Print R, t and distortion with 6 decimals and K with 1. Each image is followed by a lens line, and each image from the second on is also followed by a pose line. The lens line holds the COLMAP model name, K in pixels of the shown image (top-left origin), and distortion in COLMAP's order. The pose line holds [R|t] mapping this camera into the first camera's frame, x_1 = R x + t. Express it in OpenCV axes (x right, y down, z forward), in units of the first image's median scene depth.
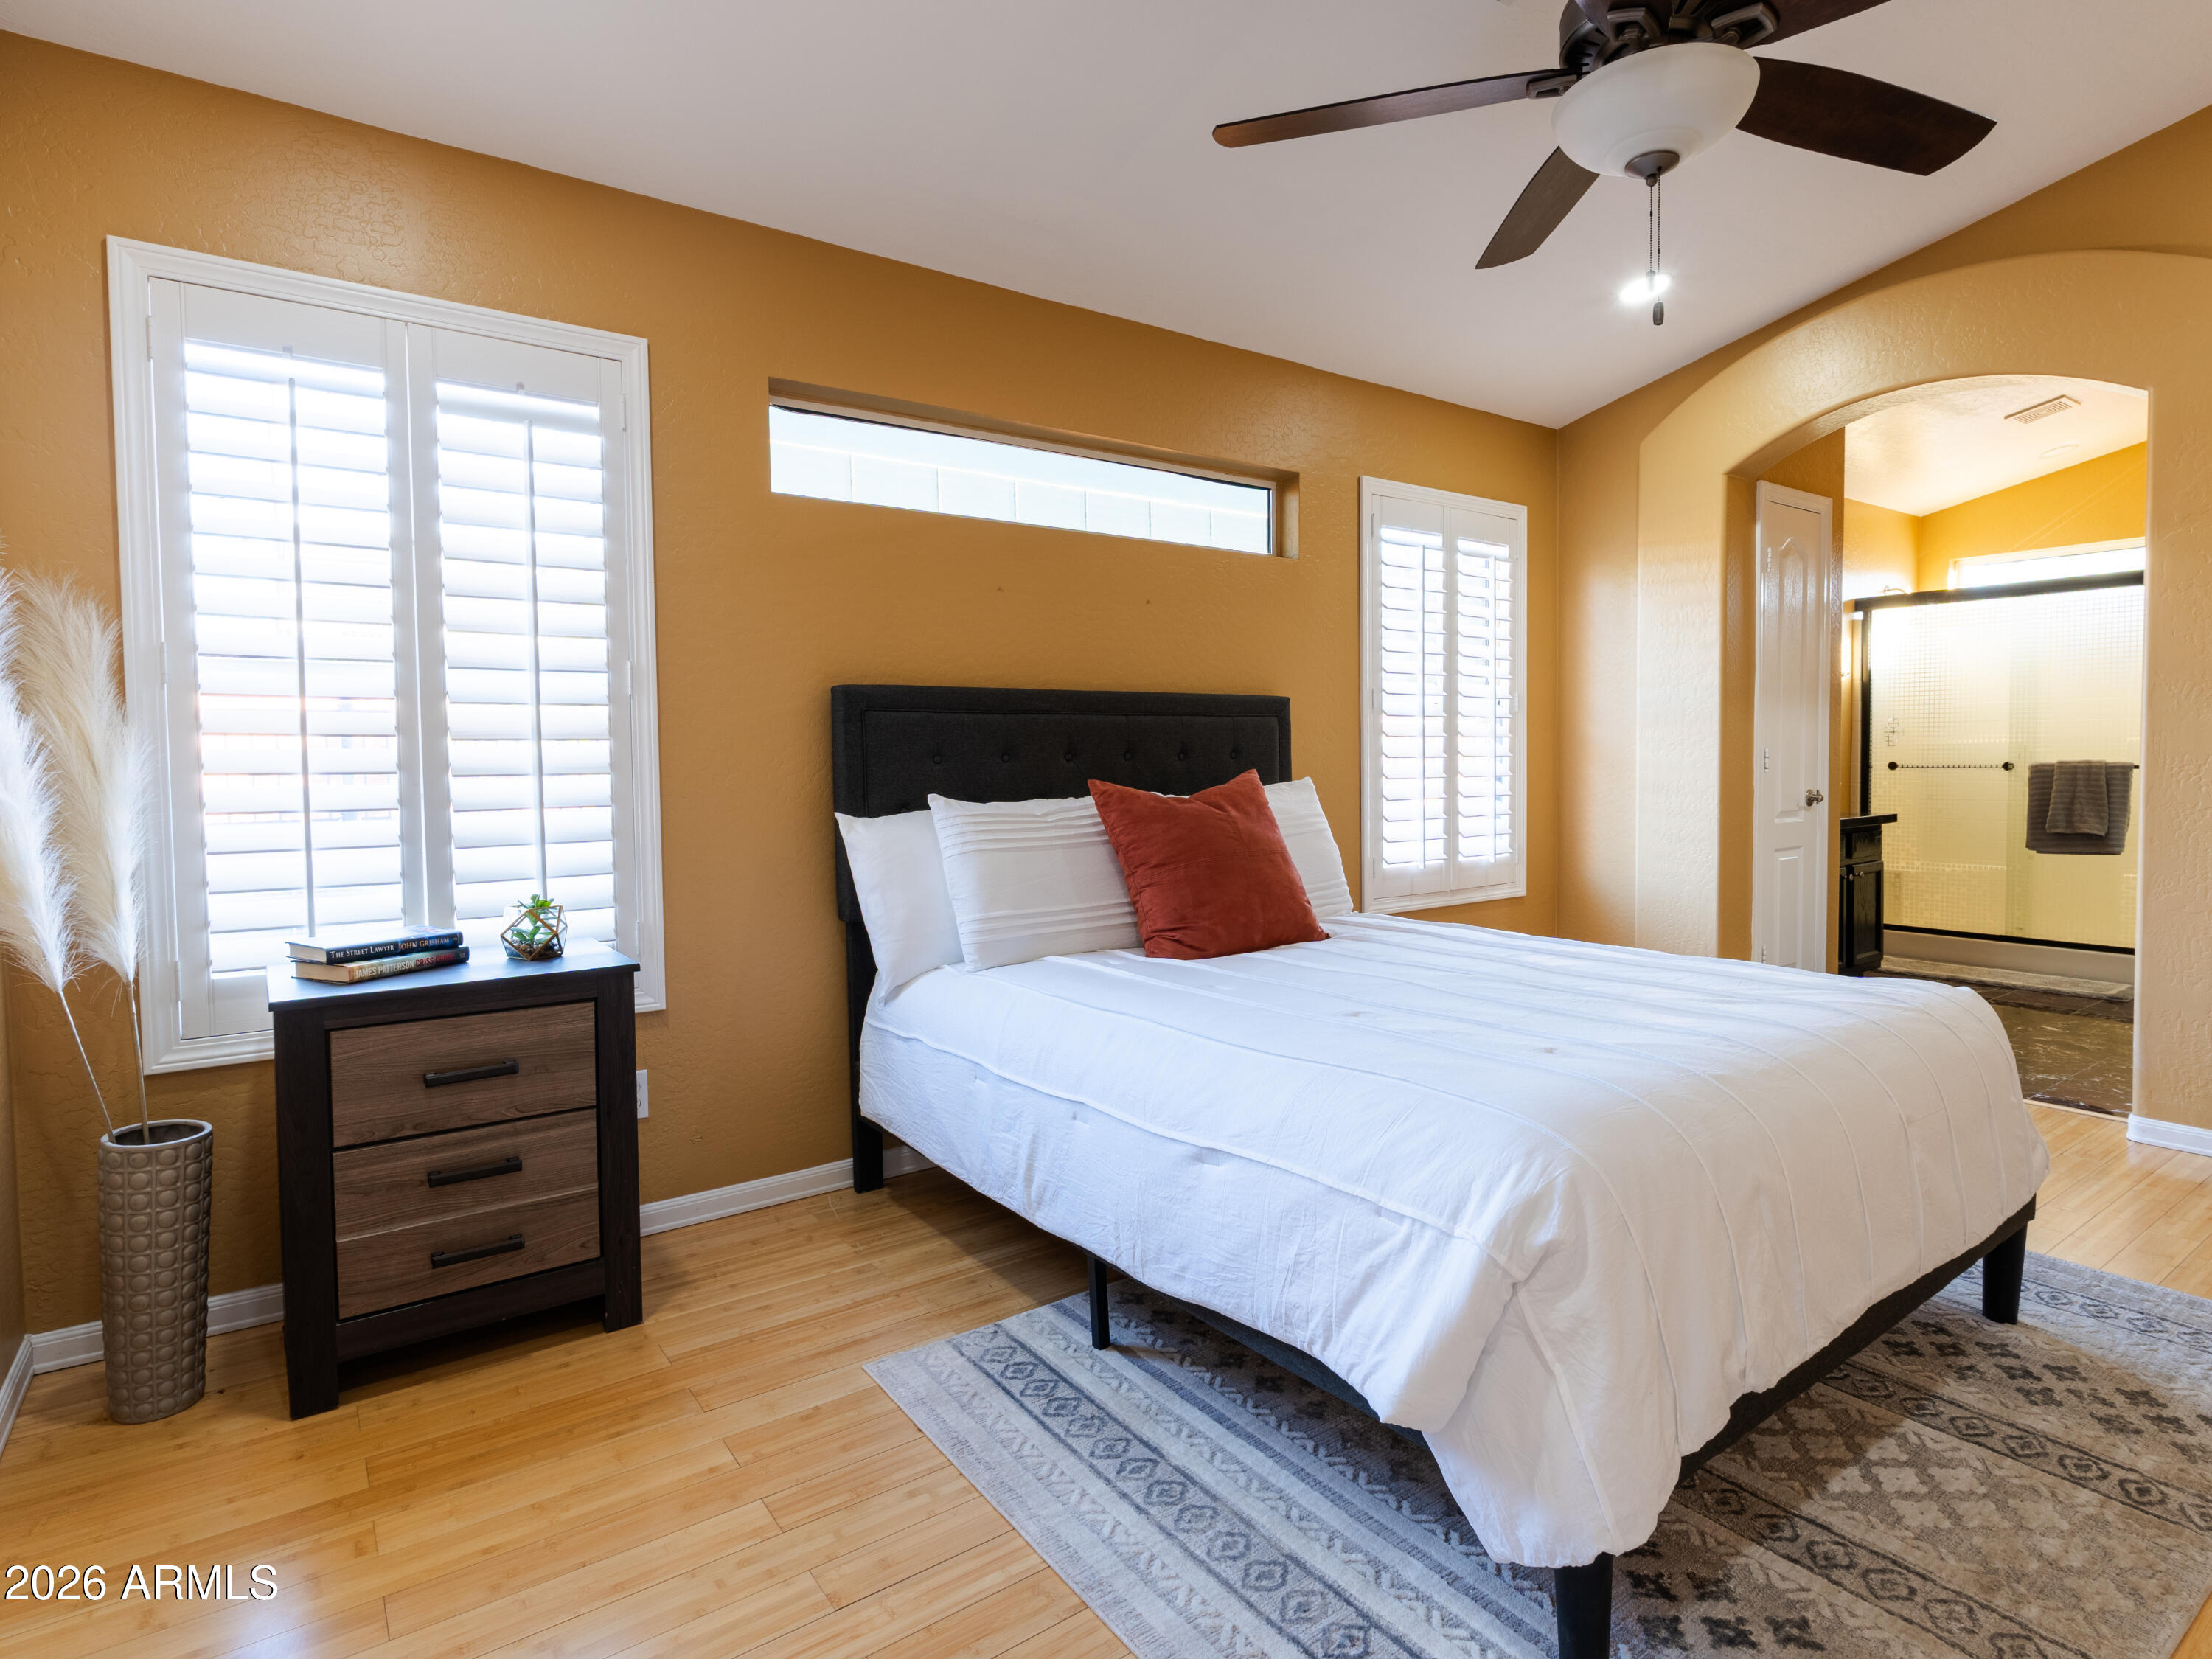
lens RADIAL K [[1167.0, 0, 1106.0], [0, 1167.0, 817.7], [0, 0, 1]] dist [-0.007955, 0.001022]
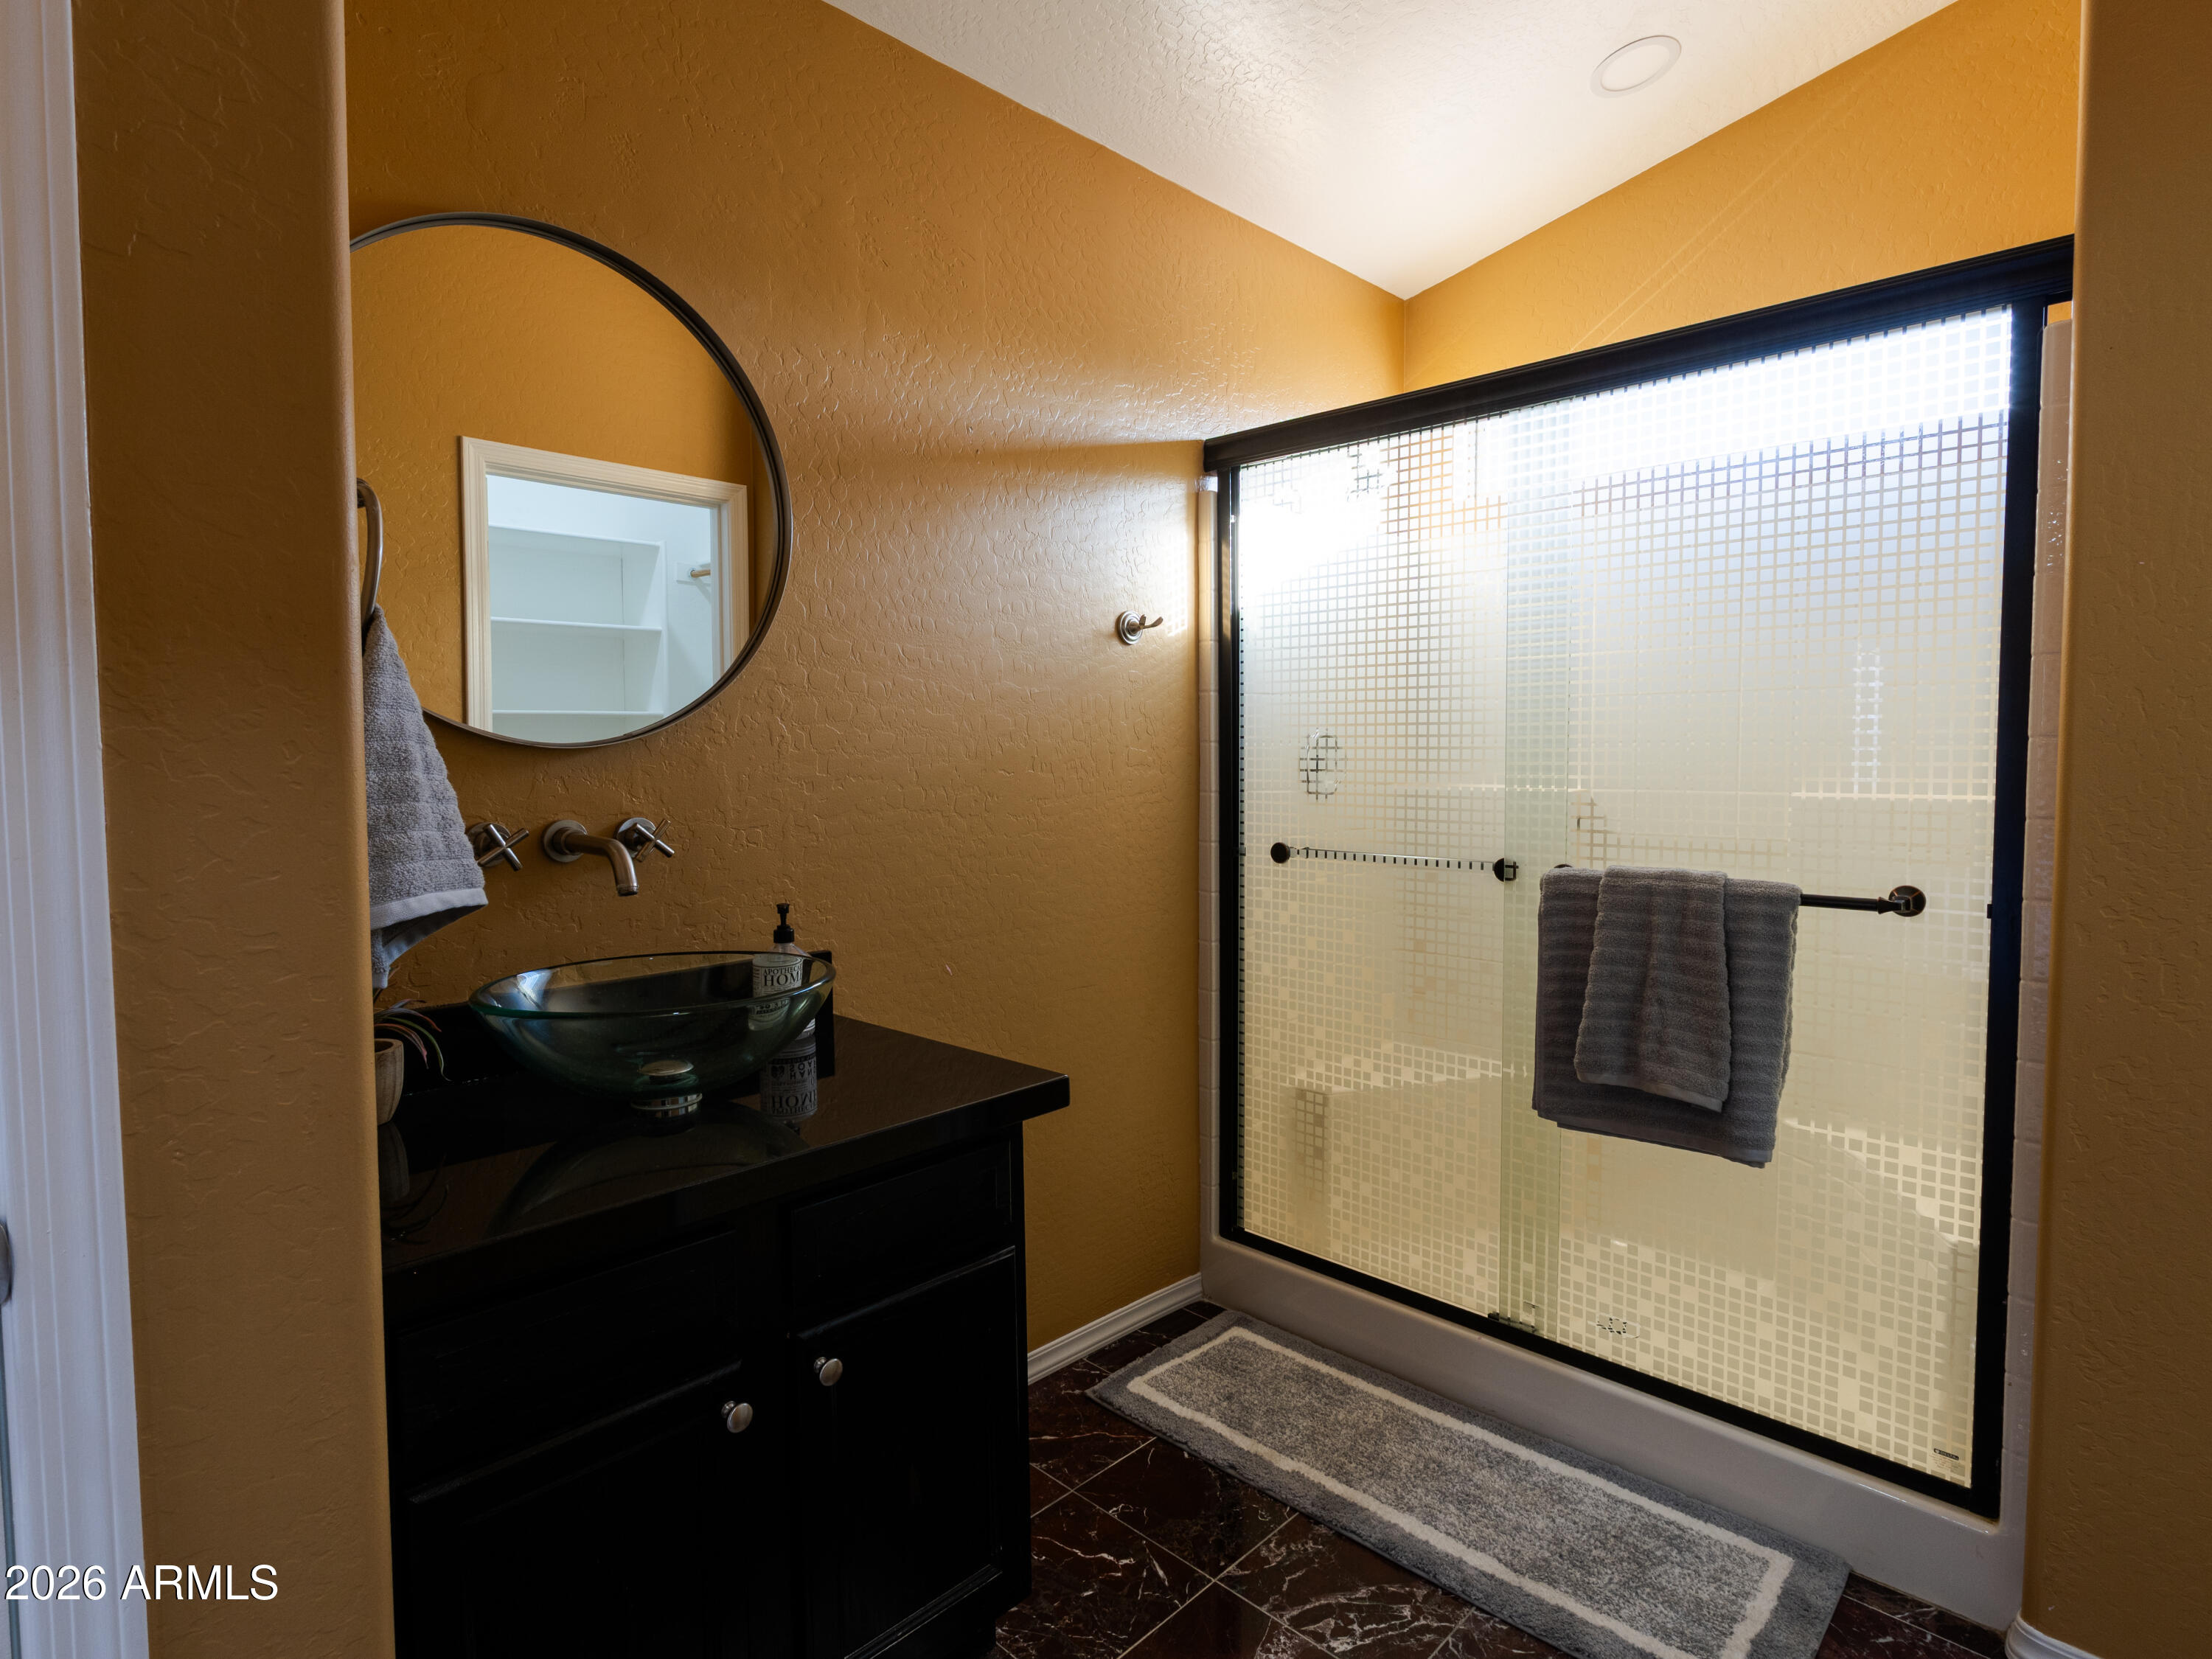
lens RADIAL K [[1167.0, 0, 1108.5], [0, 1167.0, 822.4], [0, 0, 1]] dist [-0.007955, 0.001022]
pose [[0.983953, -0.006226, 0.178319, 1.212972], [0.005170, 0.999966, 0.006385, -0.129012], [-0.178353, -0.005361, 0.983952, 1.359722]]
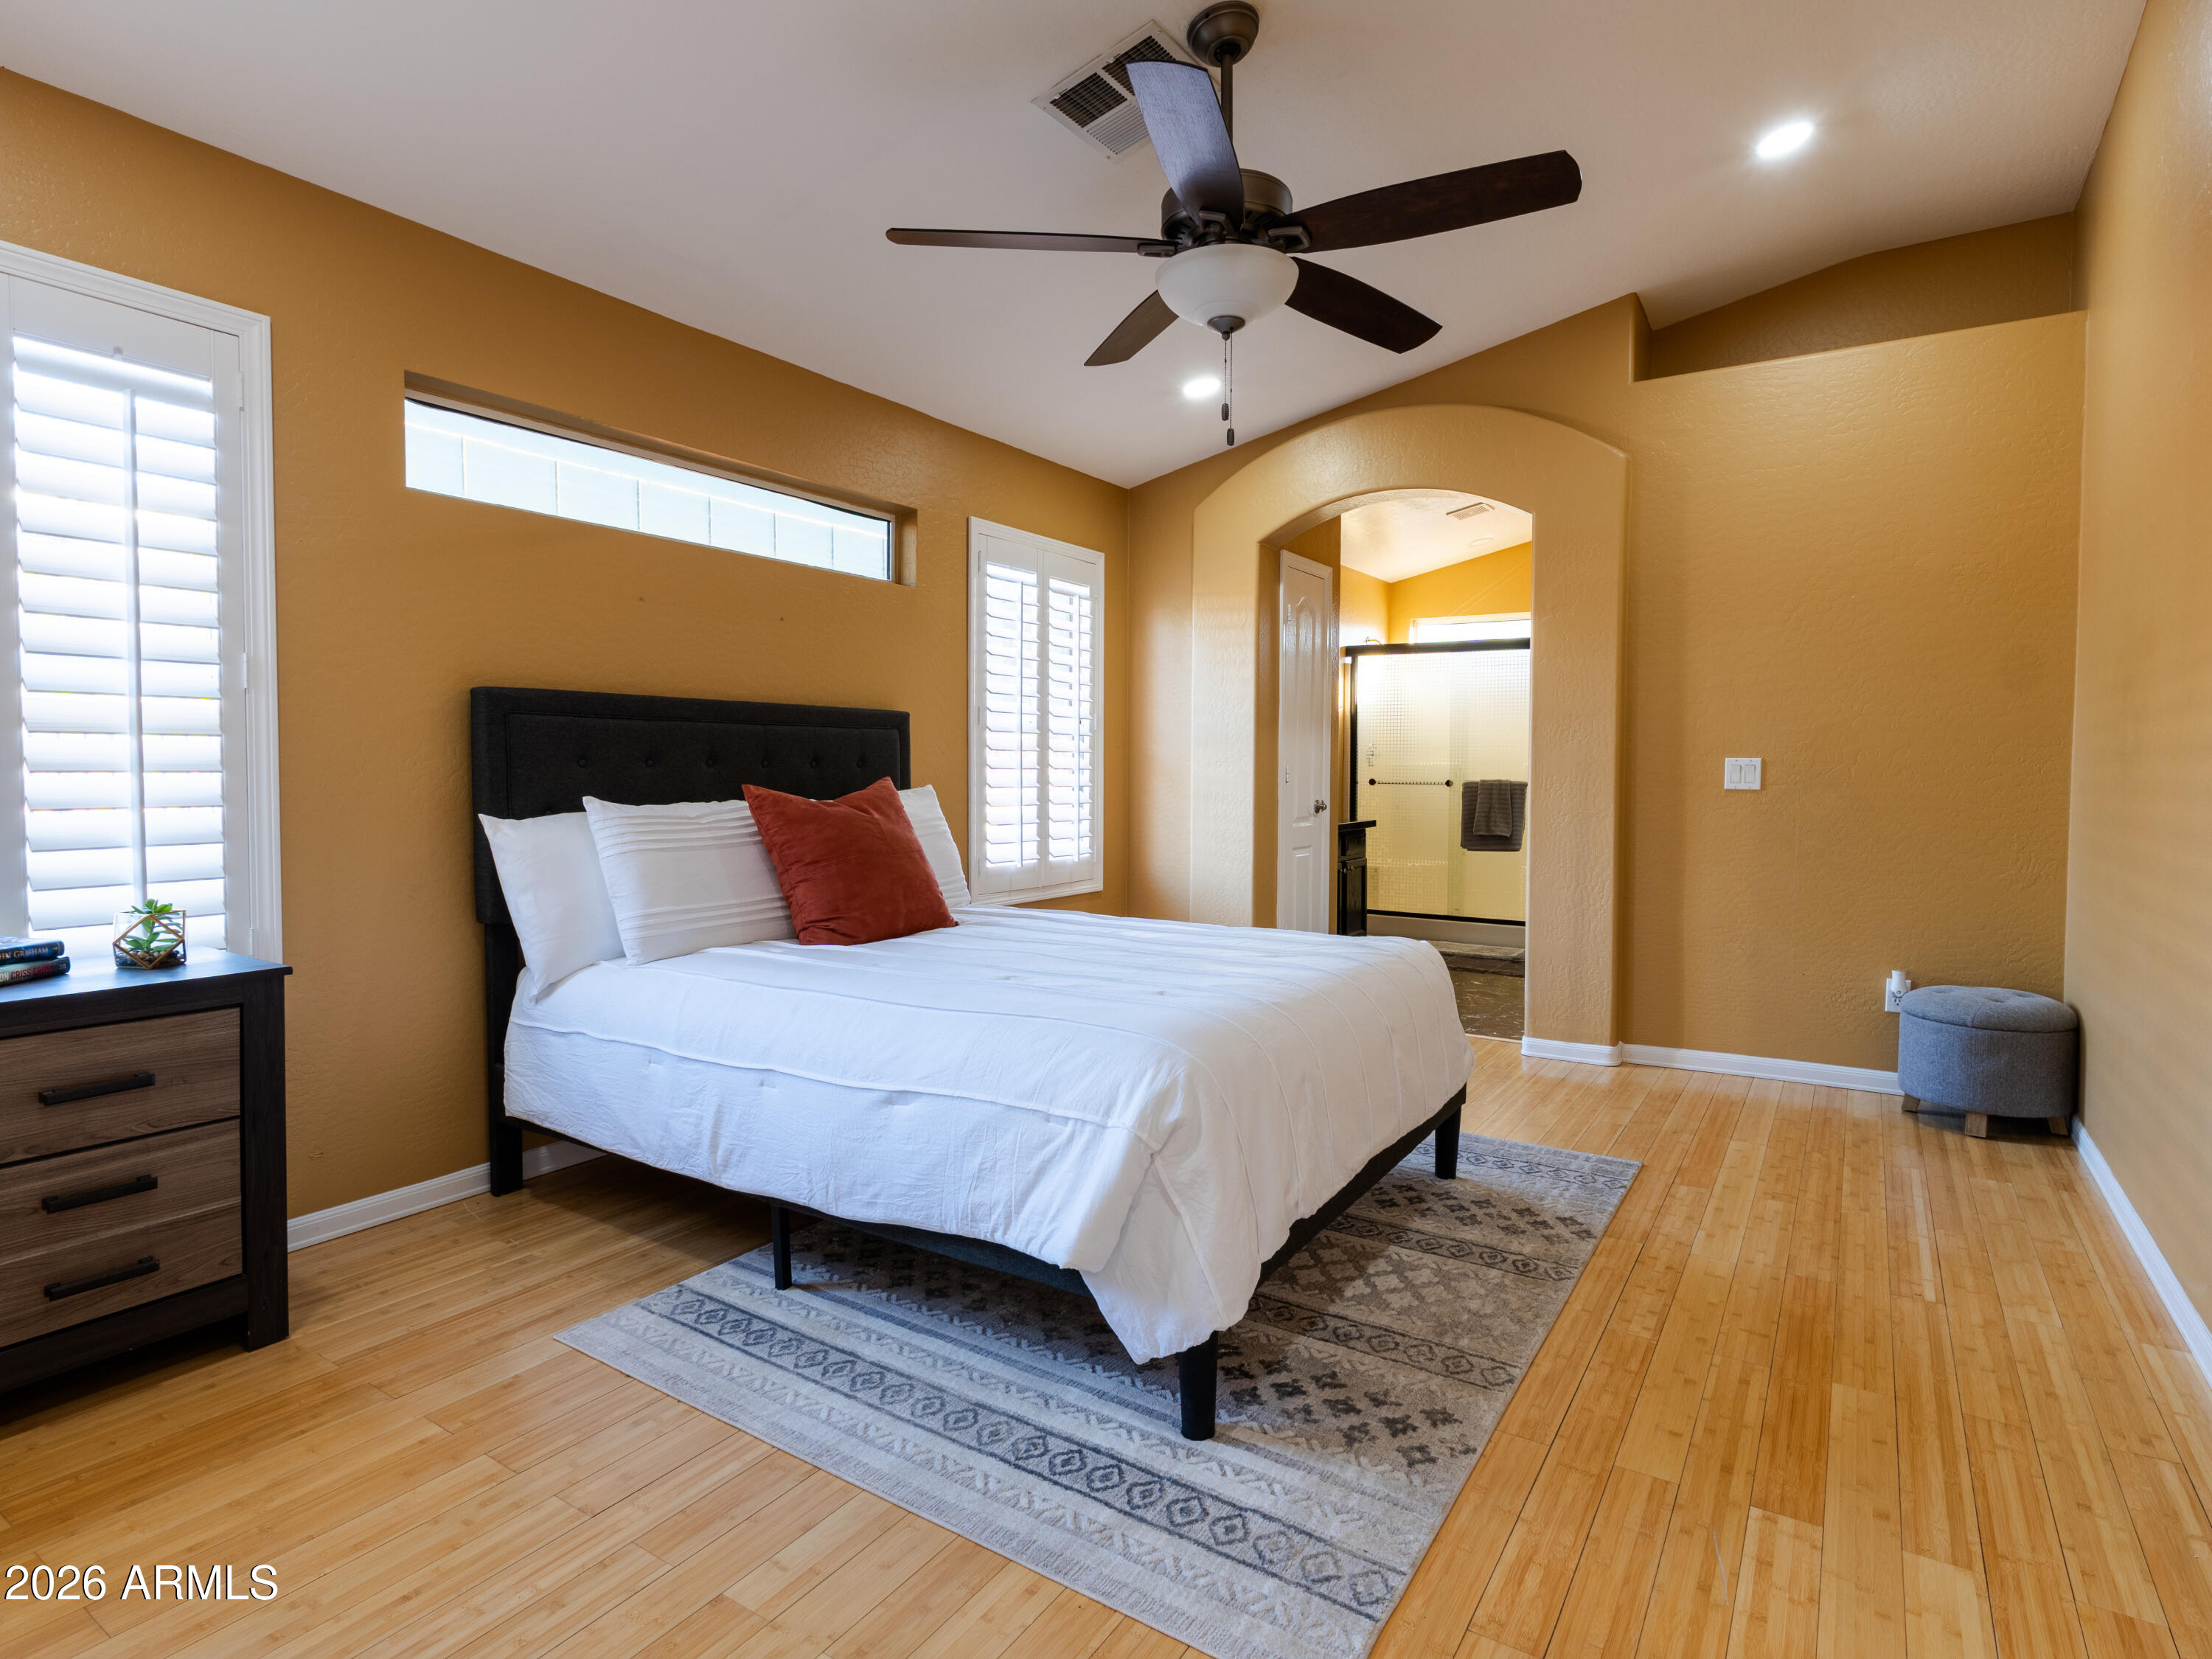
lens RADIAL K [[1167.0, 0, 1101.7], [0, 1167.0, 824.2], [0, 0, 1]] dist [-0.007955, 0.001022]
pose [[0.932038, -0.000112, 0.362359, -0.104205], [0.001070, 0.999996, -0.002443, 0.007789], [-0.362358, 0.002665, 0.932035, -0.133717]]
